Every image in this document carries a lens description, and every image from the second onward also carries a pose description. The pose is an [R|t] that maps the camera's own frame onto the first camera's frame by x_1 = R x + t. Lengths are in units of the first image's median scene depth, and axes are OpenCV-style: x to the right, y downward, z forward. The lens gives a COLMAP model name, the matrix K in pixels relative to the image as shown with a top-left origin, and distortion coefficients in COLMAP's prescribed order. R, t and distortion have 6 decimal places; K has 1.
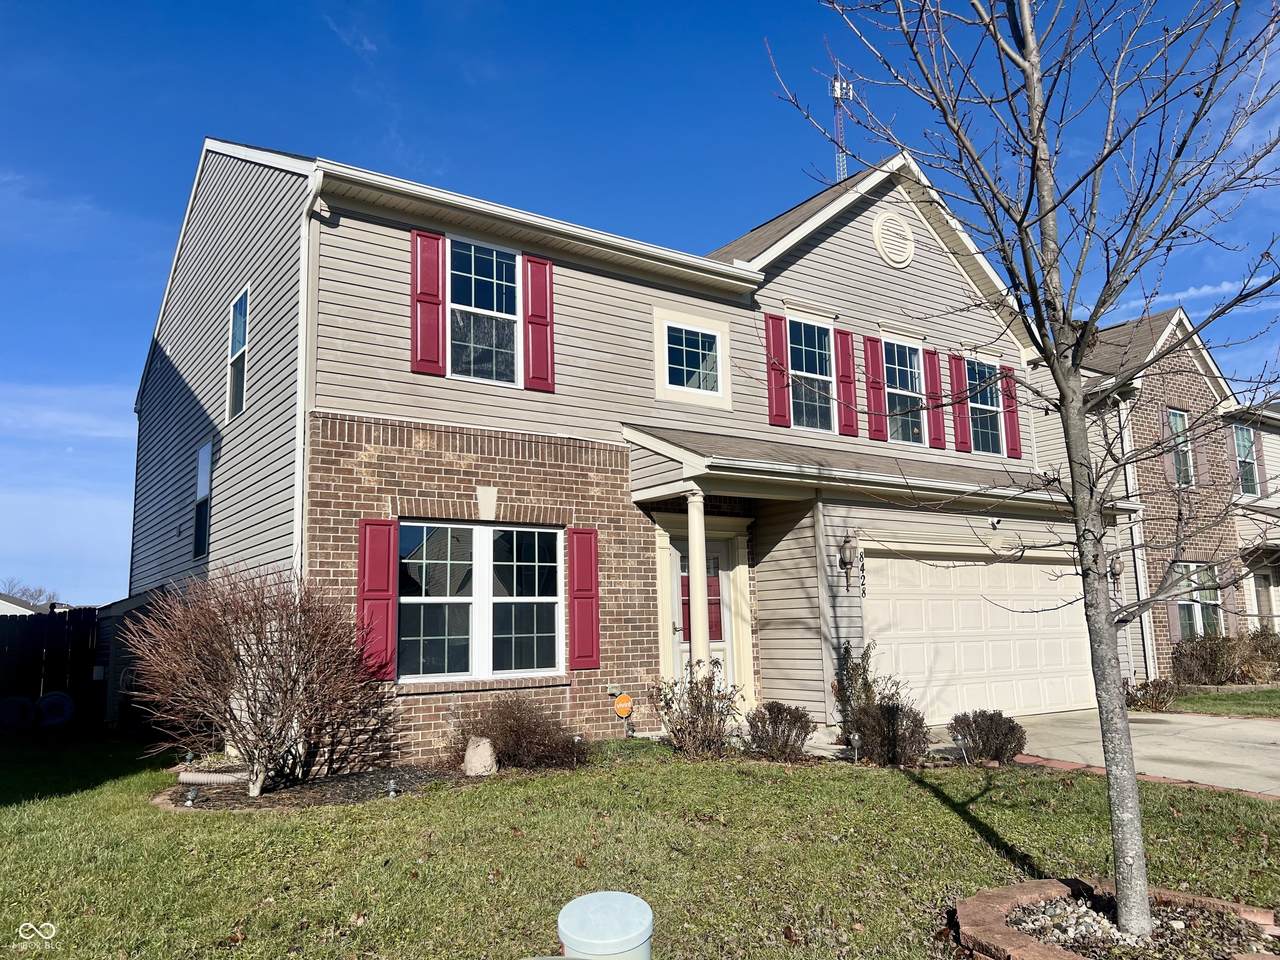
lens RADIAL K [[957.2, 0, 631.3], [0, 957.2, 479.5], [0, 0, 1]] dist [0.074567, -0.061338]
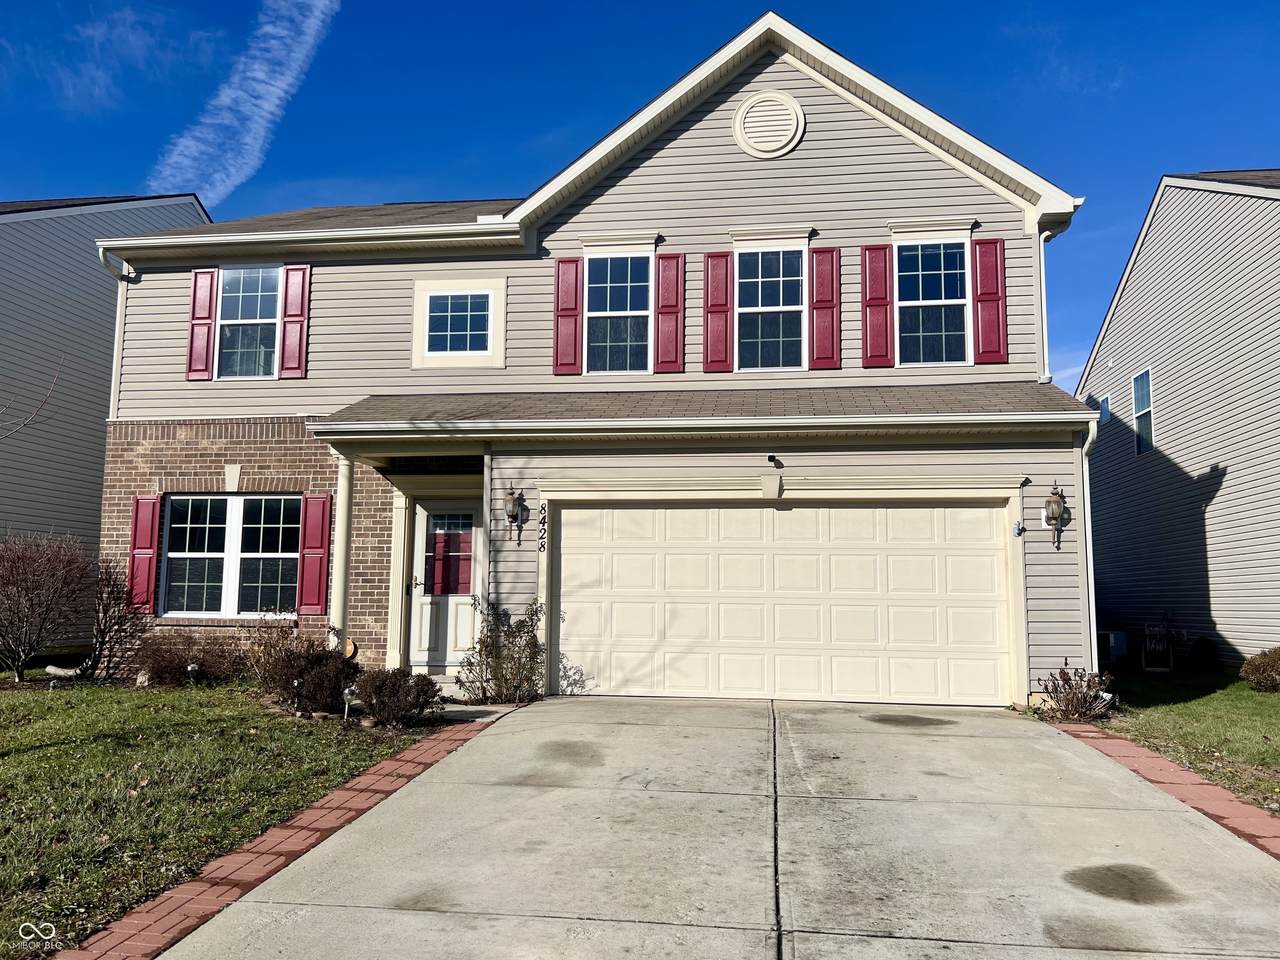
lens RADIAL K [[957.2, 0, 651.6], [0, 957.2, 489.7], [0, 0, 1]] dist [0.074567, -0.061338]
pose [[0.731205, -0.049216, -0.680380, 1.032629], [0.080231, 0.996676, 0.014128, 0.061824], [0.677423, -0.064918, 0.732724, 0.421470]]
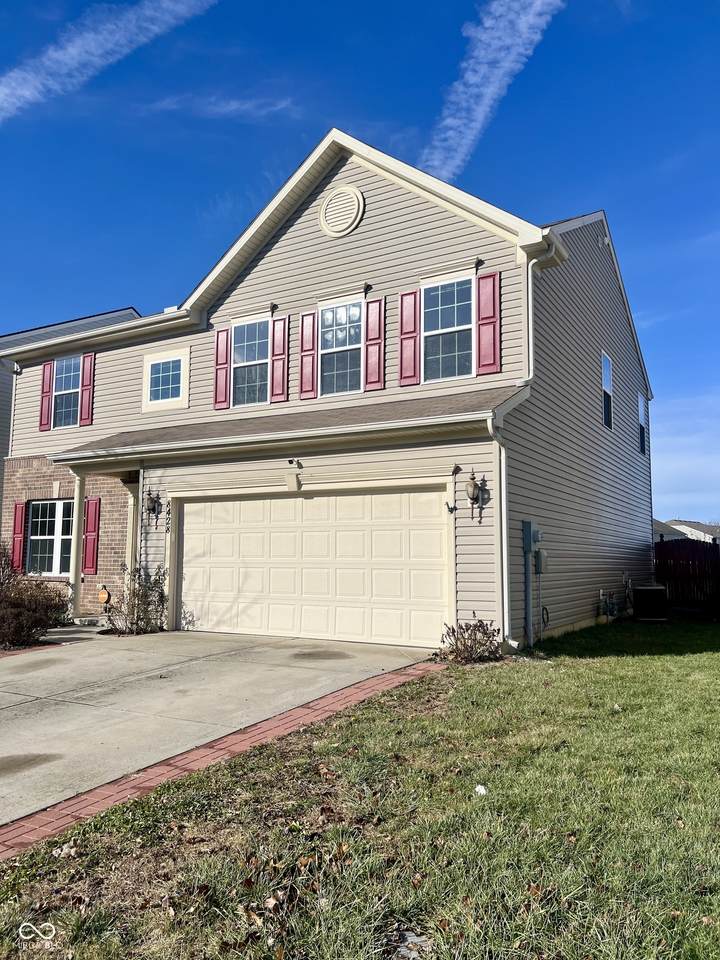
lens RADIAL K [[717.9, 0, 355.7], [0, 717.9, 476.0], [0, 0, 1]] dist [0.074567, -0.061338]
pose [[0.411390, -0.079691, -0.907969, 1.402115], [0.126758, 0.991492, -0.029590, 0.113834], [0.902602, -0.102919, 0.417992, 0.878335]]
